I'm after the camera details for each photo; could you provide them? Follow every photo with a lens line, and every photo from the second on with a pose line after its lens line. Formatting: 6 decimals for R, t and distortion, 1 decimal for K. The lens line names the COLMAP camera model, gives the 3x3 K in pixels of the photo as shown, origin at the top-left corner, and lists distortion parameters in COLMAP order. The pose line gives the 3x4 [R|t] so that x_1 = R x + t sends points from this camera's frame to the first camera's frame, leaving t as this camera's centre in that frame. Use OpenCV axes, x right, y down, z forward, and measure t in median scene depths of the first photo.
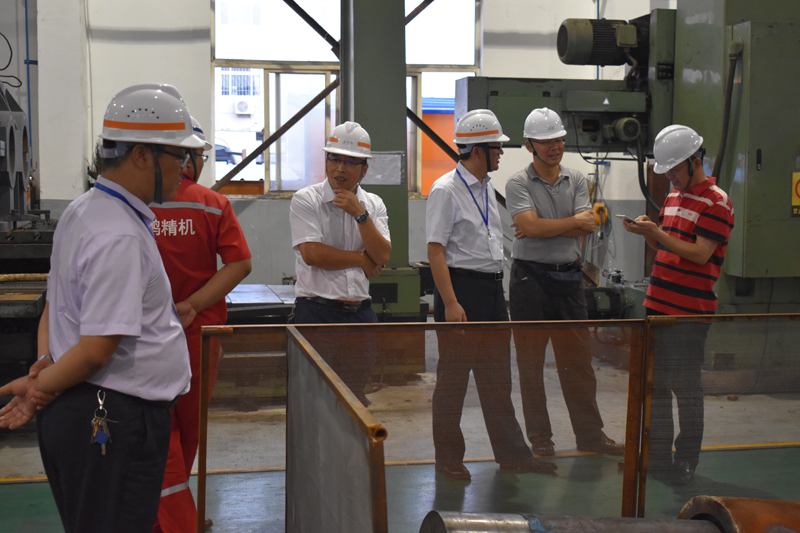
lens RADIAL K [[1176.5, 0, 404.3], [0, 1176.5, 267.5], [0, 0, 1]] dist [-0.034756, 0.000000]
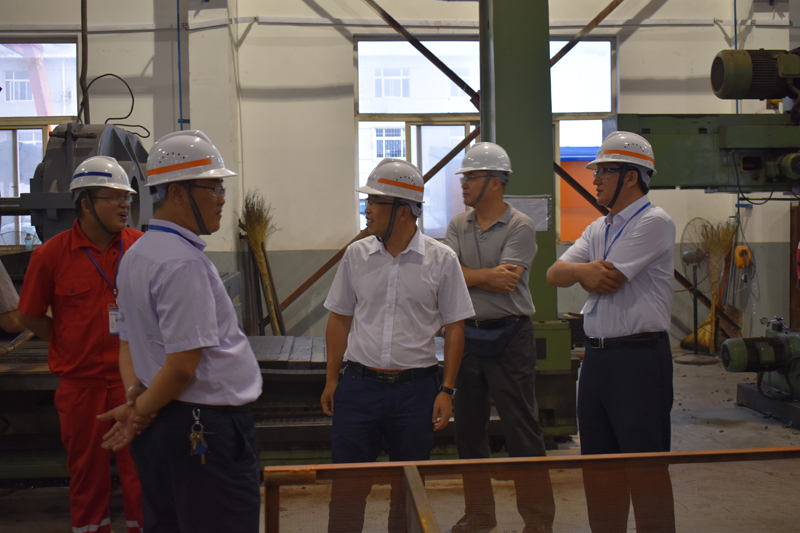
lens RADIAL K [[1003.3, 0, 400.5], [0, 1003.3, 268.3], [0, 0, 1]] dist [-0.060753, 0.000000]
pose [[0.991043, -0.014151, -0.132794, -0.008915], [0.009564, 0.999337, -0.035116, -0.009501], [0.133203, 0.033532, 0.990521, 0.135506]]
